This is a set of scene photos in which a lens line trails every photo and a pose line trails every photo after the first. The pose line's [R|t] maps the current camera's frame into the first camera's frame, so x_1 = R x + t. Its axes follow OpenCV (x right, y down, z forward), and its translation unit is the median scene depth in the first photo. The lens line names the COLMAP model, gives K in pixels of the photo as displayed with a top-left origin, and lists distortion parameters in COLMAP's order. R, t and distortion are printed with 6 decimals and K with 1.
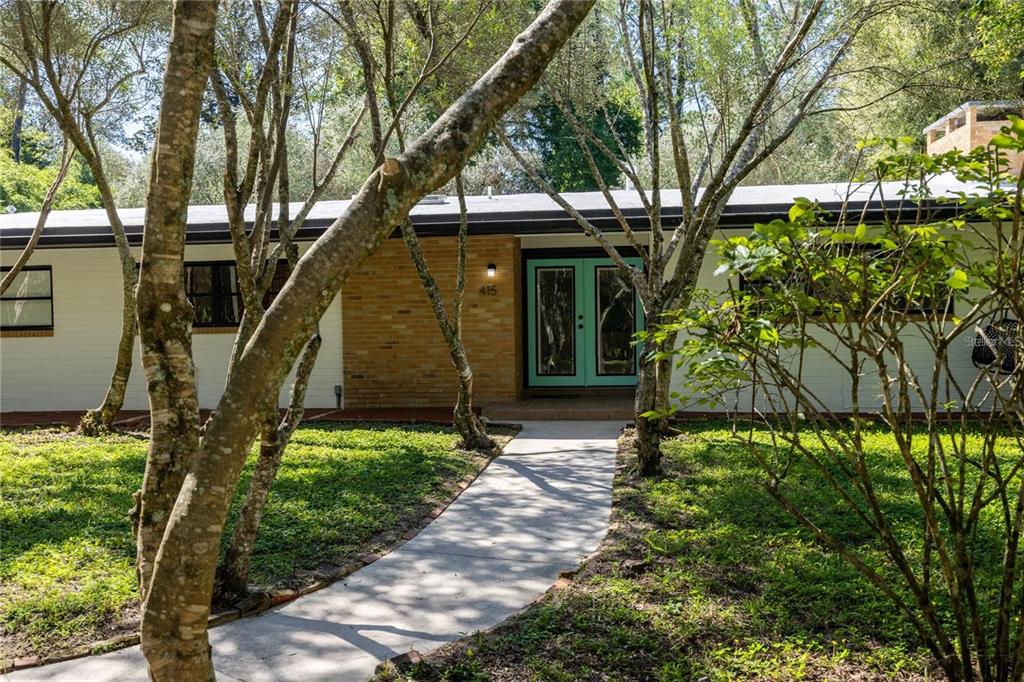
lens RADIAL K [[980.6, 0, 512.0], [0, 980.6, 341.0], [0, 0, 1]] dist [-0.005798, -0.000810]
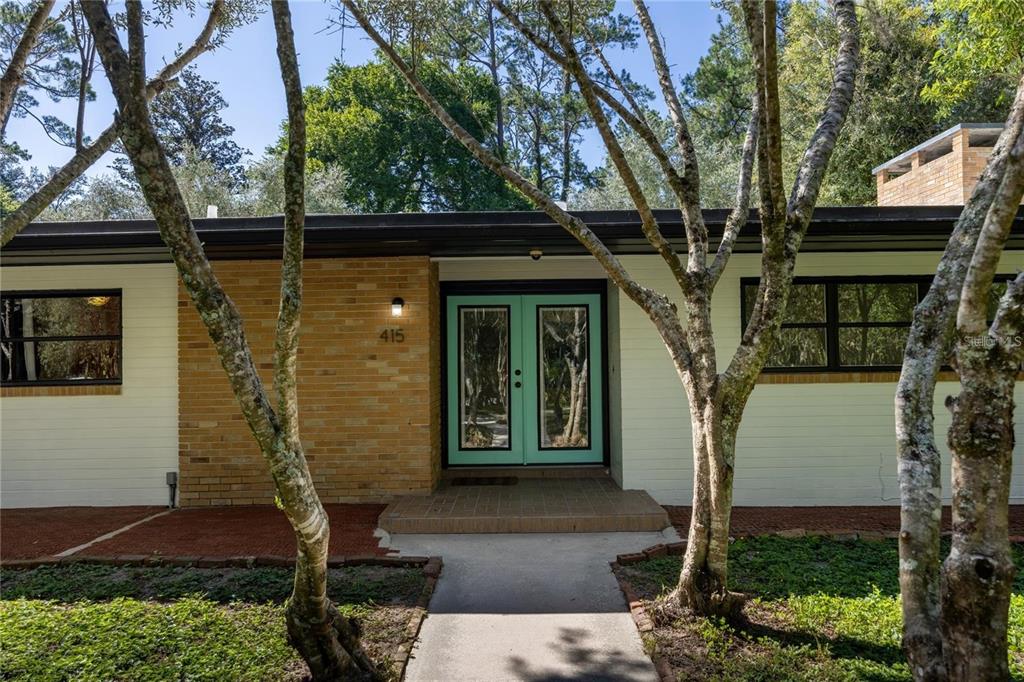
lens RADIAL K [[738.4, 0, 527.1], [0, 738.4, 344.5], [0, 0, 1]] dist [-0.030986, 0.000002]
pose [[0.991106, 0.005156, 0.132972, 0.001015], [0.001665, 0.998690, -0.051135, -0.017534], [-0.133061, 0.050902, 0.989800, 0.453015]]
